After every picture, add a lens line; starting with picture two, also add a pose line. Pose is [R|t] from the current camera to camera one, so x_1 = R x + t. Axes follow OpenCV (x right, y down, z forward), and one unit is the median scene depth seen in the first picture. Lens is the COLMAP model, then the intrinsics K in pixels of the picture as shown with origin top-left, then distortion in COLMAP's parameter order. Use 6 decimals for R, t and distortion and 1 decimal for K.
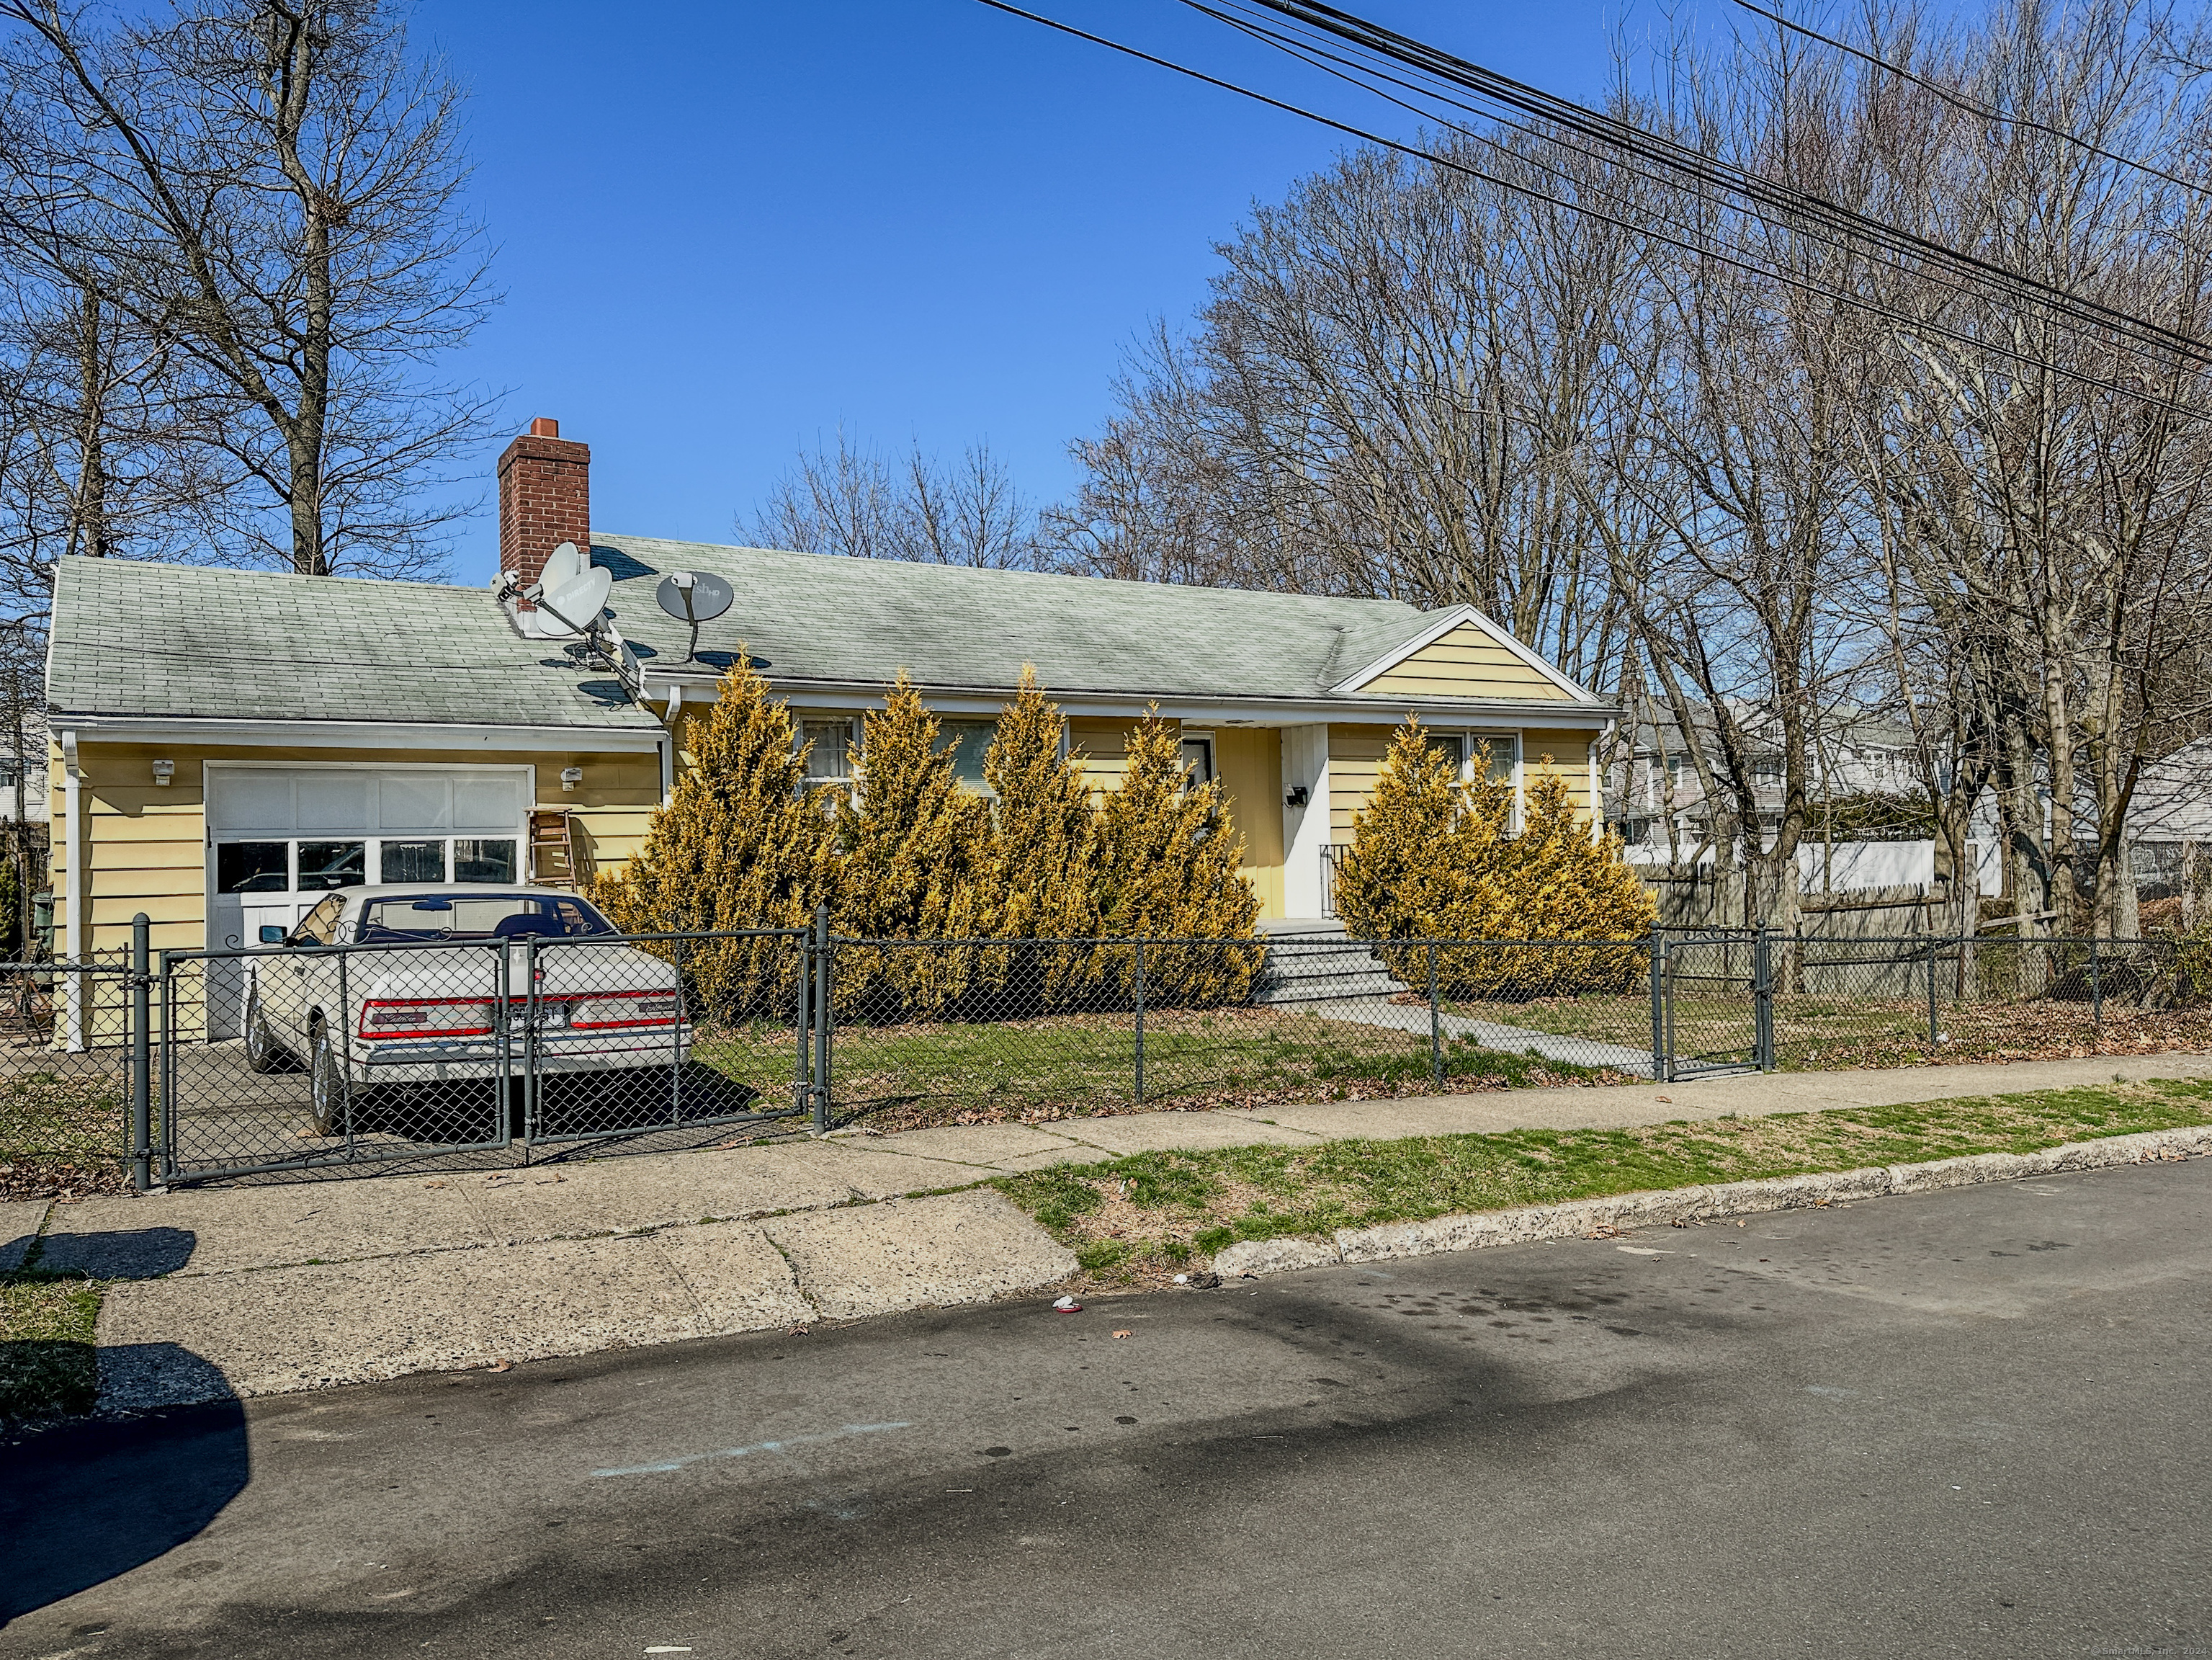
lens RADIAL K [[1526.8, 0, 1120.3], [0, 1526.8, 826.2], [0, 0, 1]] dist [0.122467, -0.206283]
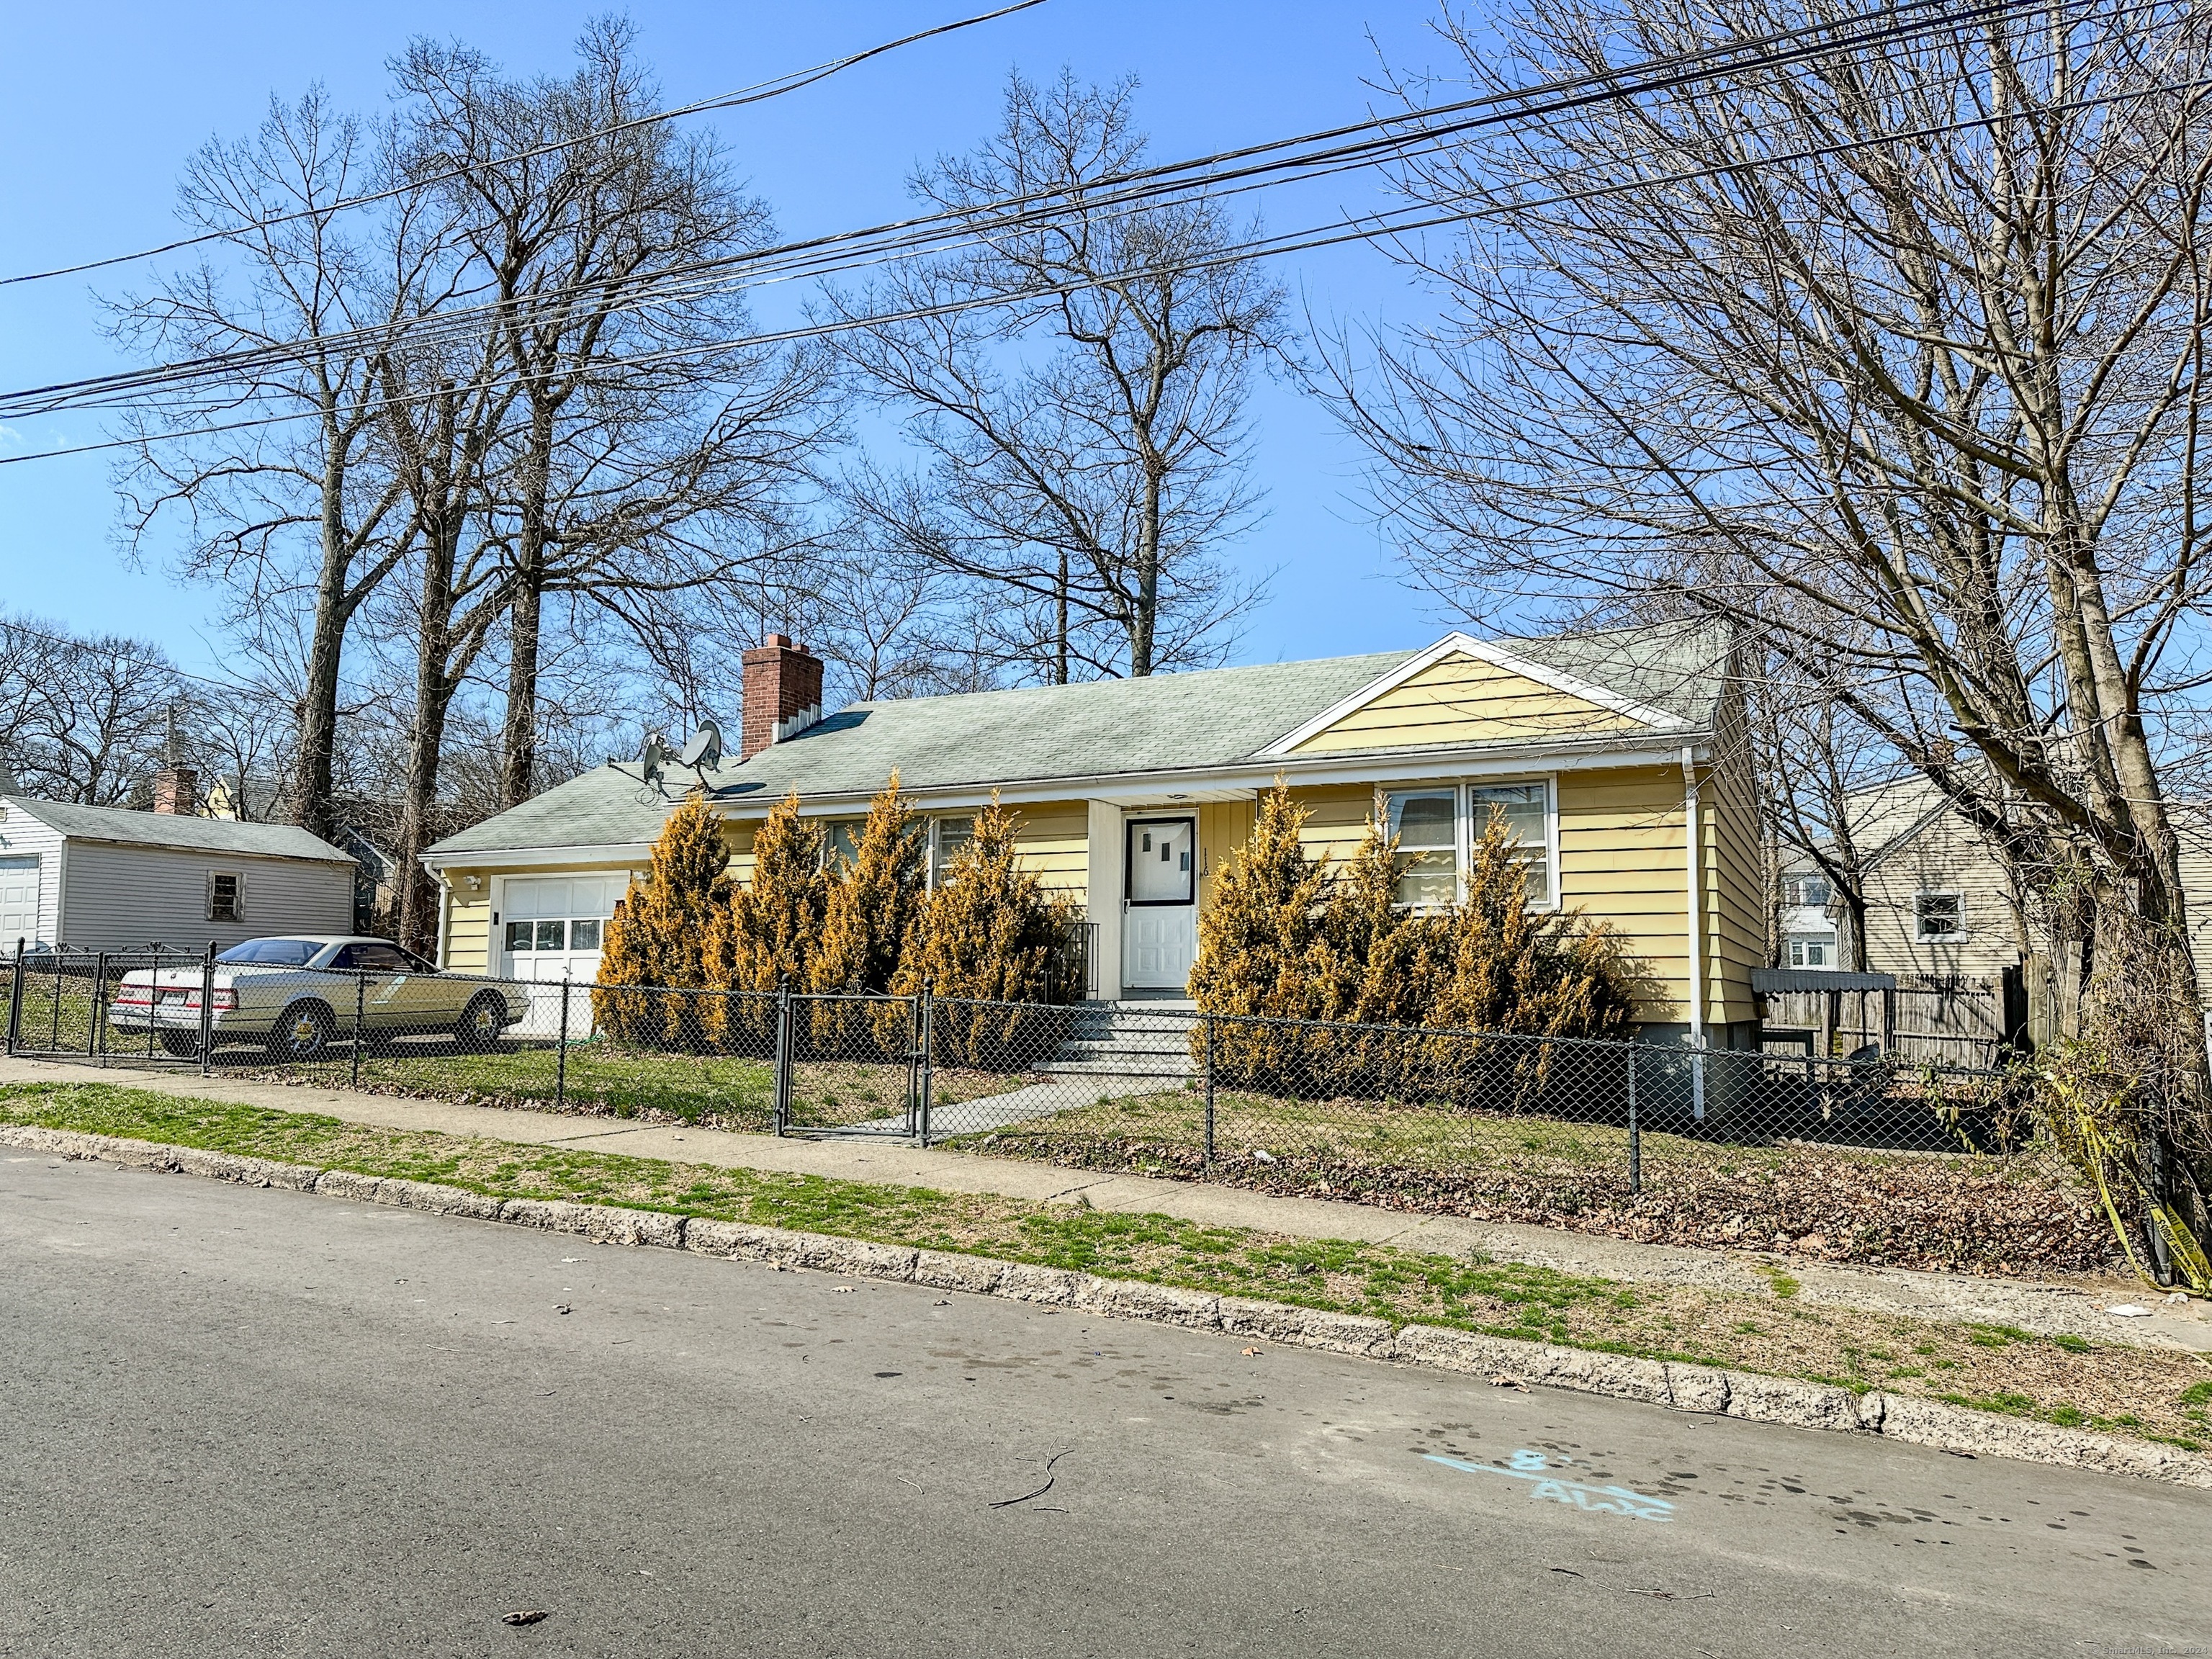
lens RADIAL K [[1526.6, 0, 1120.3], [0, 1526.6, 825.7], [0, 0, 1]] dist [0.122467, -0.206283]
pose [[0.554290, -0.067941, -0.829546, 0.875544], [0.000784, 0.996705, -0.081108, 0.030808], [0.832324, 0.044307, 0.552516, 0.419224]]
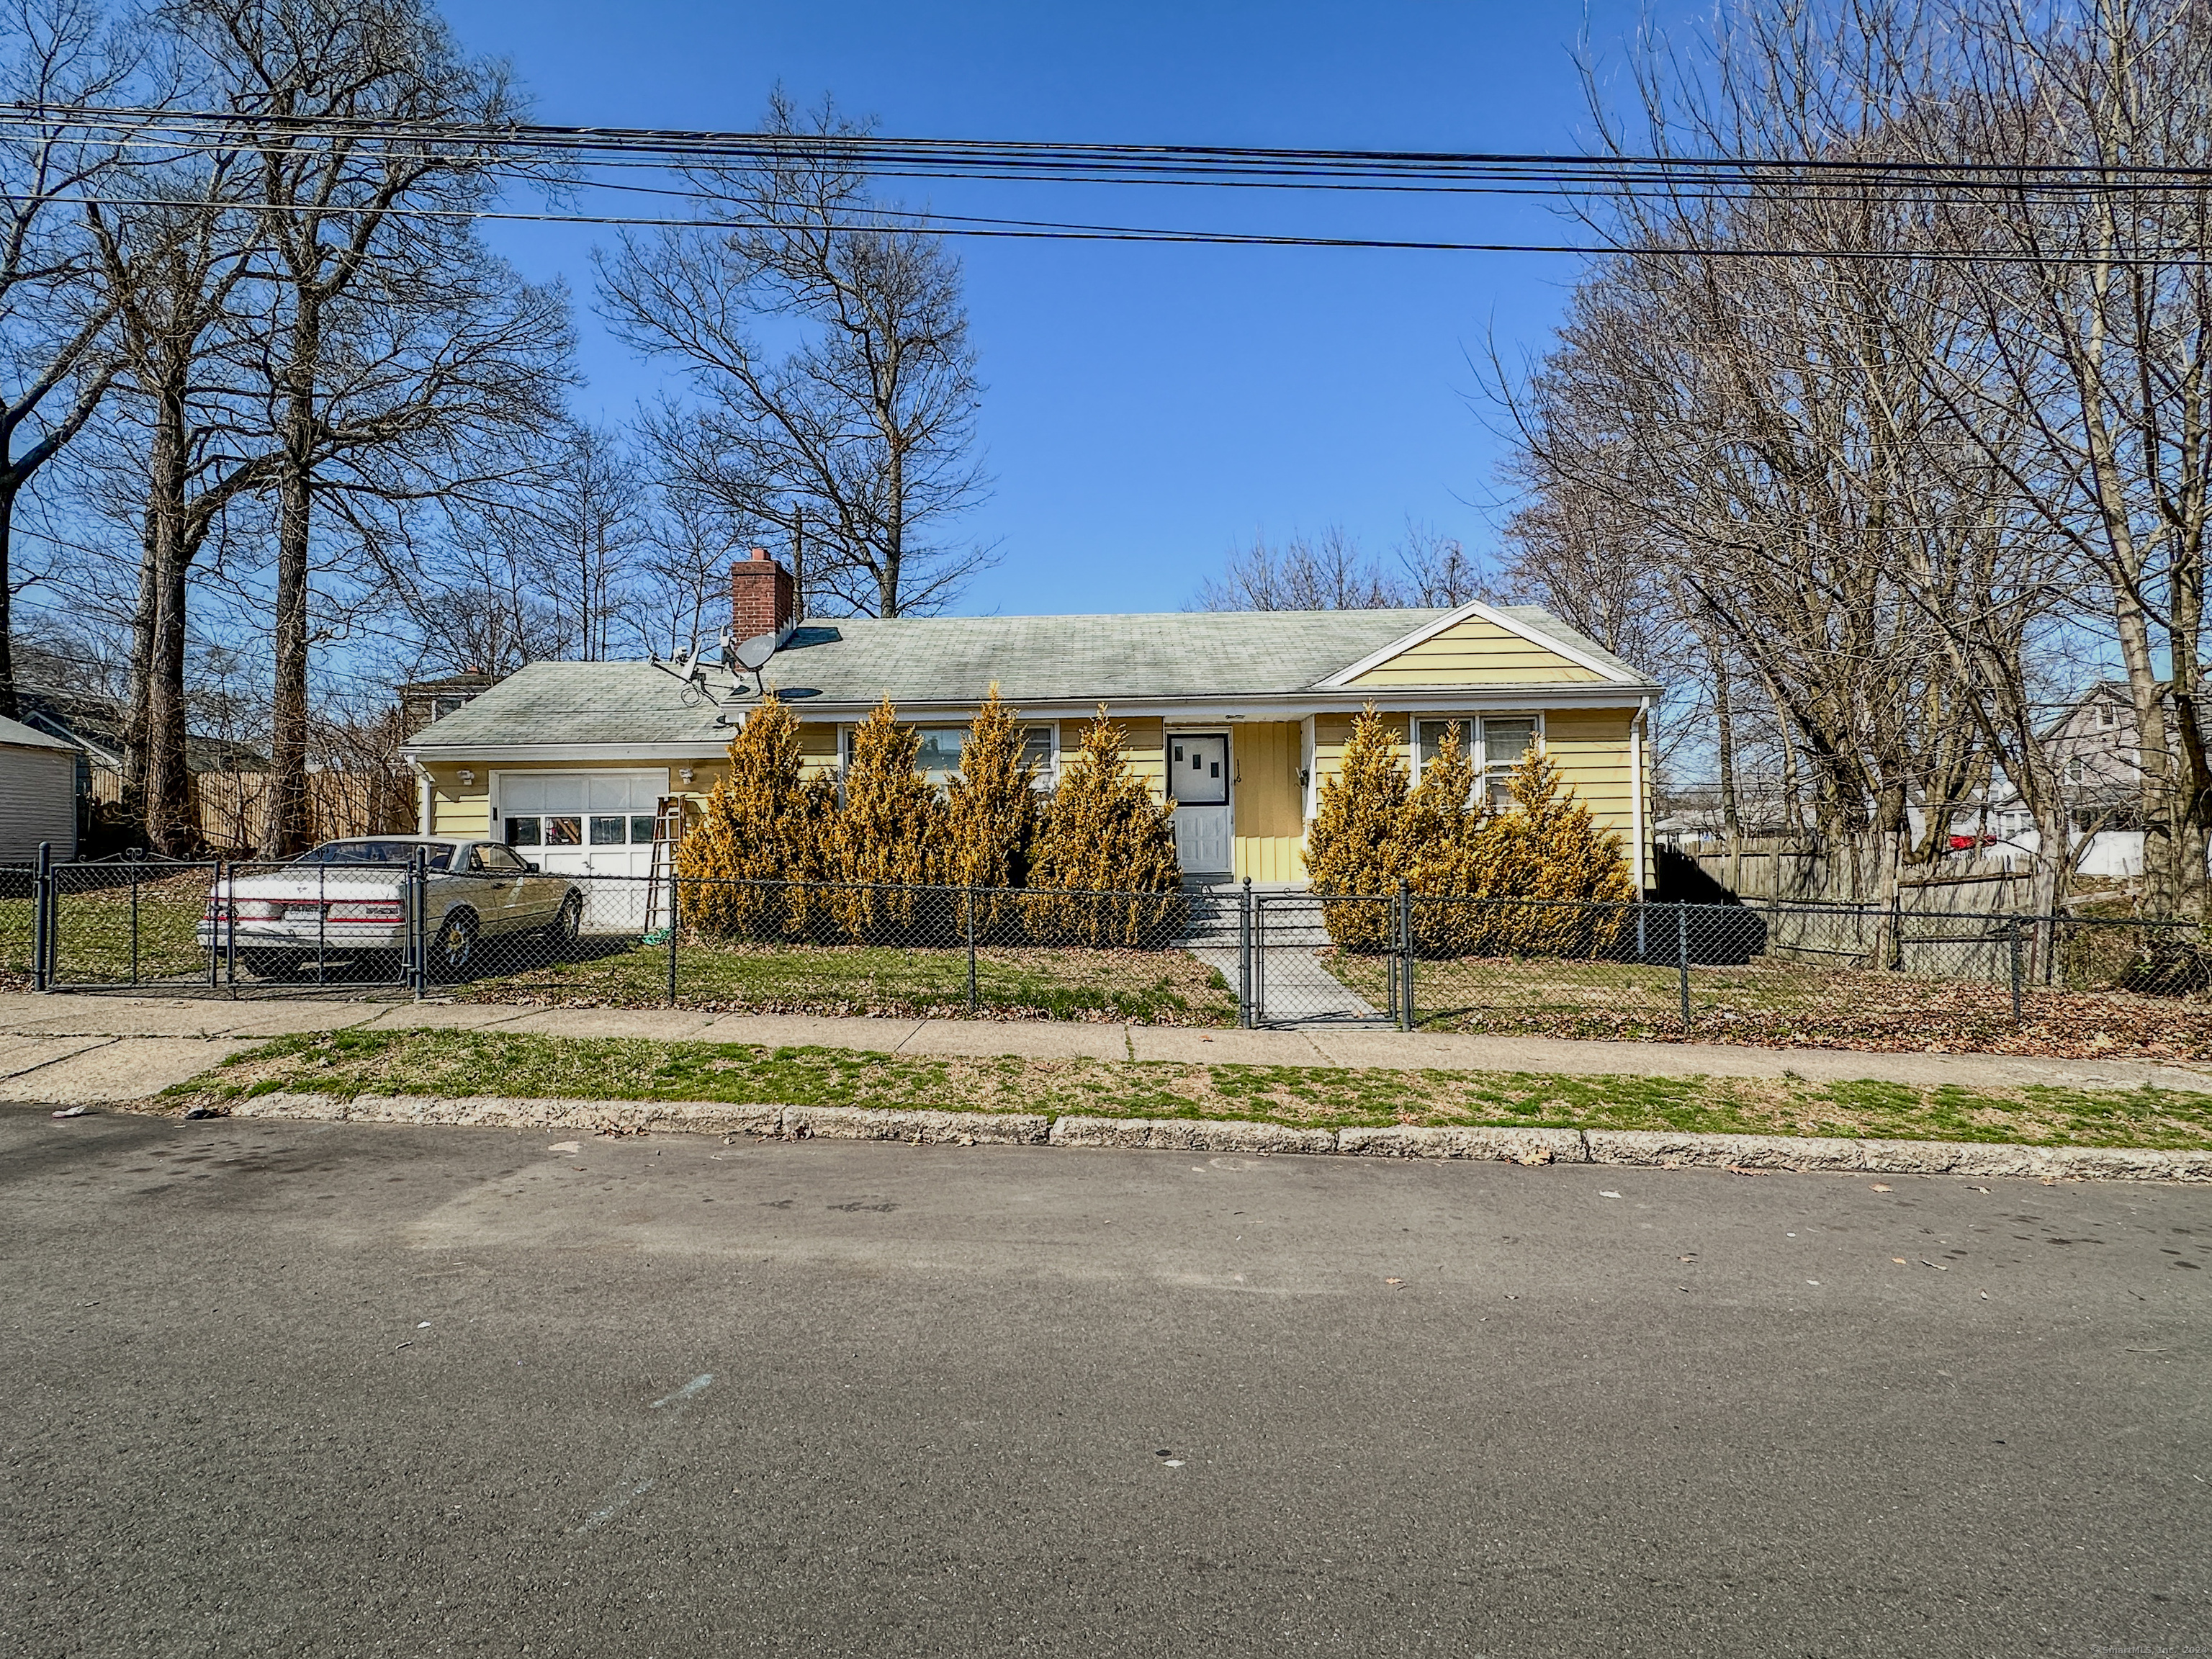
lens RADIAL K [[1087.0, 0, 1114.0], [0, 1087.0, 824.7], [0, 0, 1]] dist [-0.005845, 0.000458]
pose [[0.857350, -0.007271, -0.514683, 0.435598], [0.007115, 0.999972, -0.002275, 0.018190], [0.514685, -0.001711, 0.857377, 0.213853]]
